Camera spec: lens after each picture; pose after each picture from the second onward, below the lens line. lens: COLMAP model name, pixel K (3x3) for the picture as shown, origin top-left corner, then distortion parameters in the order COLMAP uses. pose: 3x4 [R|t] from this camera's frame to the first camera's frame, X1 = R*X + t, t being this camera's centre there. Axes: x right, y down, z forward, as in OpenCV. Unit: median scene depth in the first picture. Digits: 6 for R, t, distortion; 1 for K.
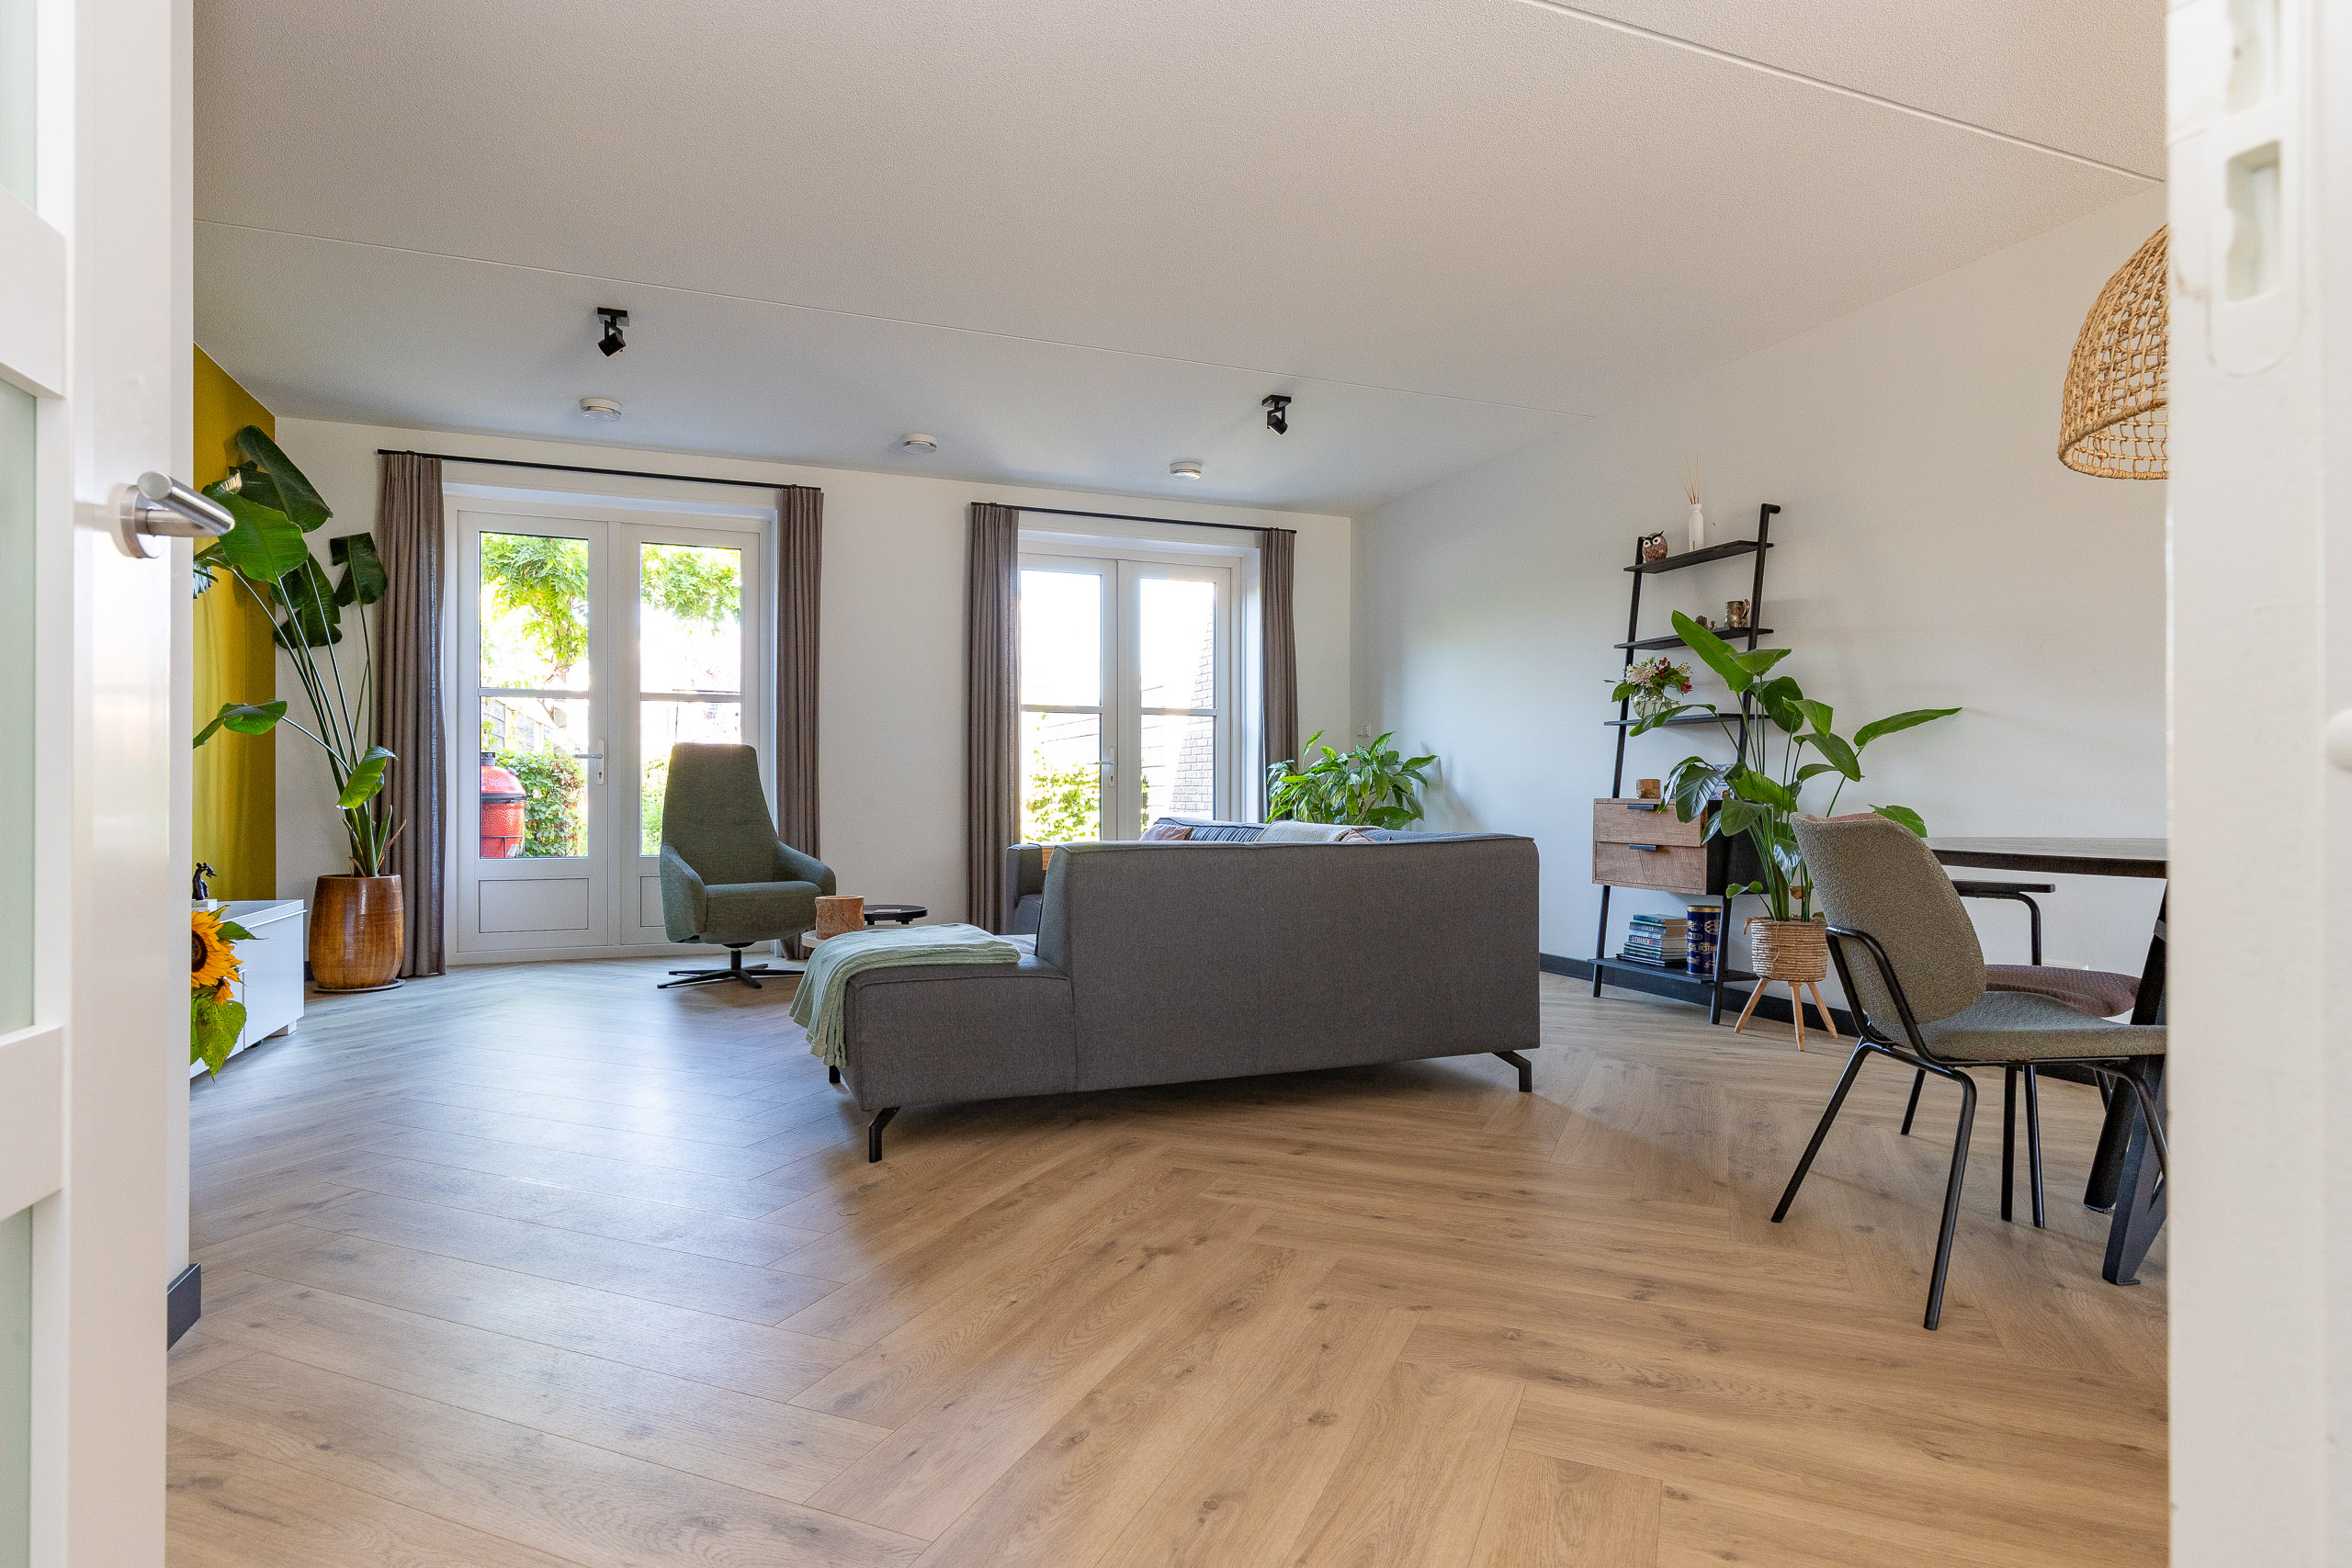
lens RADIAL K [[1260.2, 0, 1176.0], [0, 1260.2, 784.0], [0, 0, 1]] dist [0.002780, 0.000079]
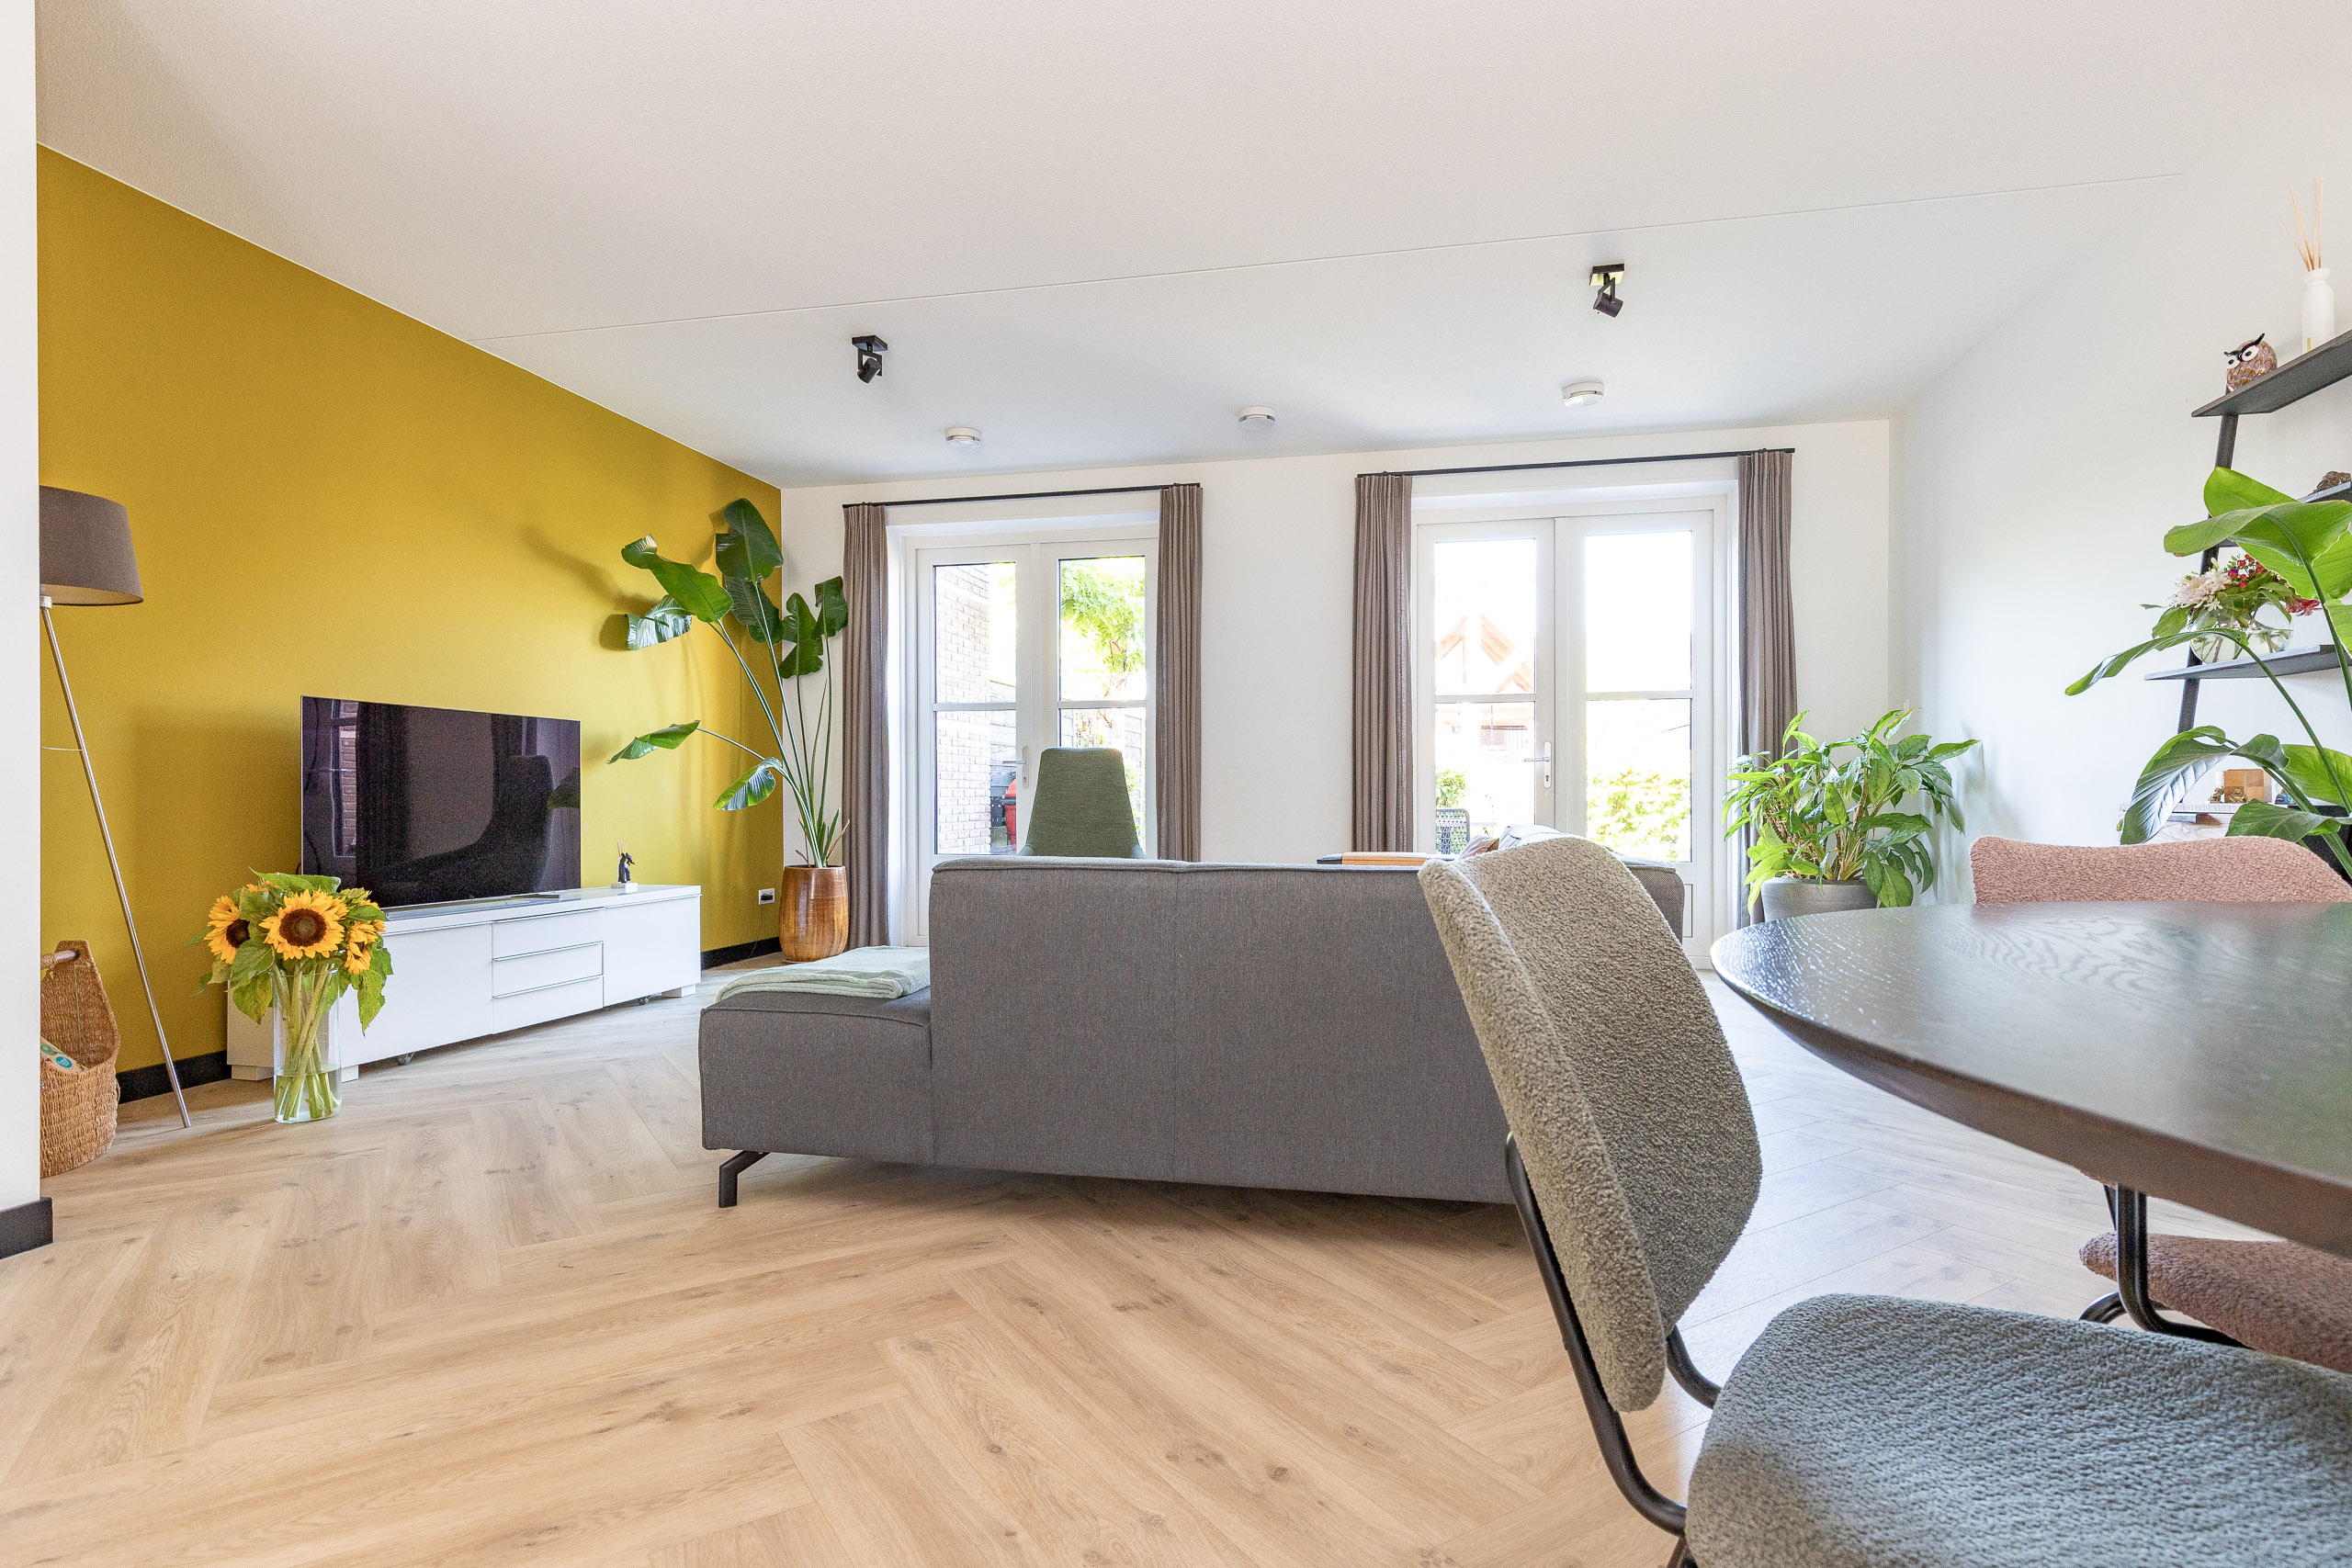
lens RADIAL K [[1215.6, 0, 1181.2], [0, 1215.6, 790.3], [0, 0, 1]] dist [0.002793, 0.000097]
pose [[0.821749, -0.003949, -0.569836, 0.363661], [0.005697, 0.999983, 0.001286, 0.002536], [0.569822, -0.004303, 0.821757, 0.329213]]
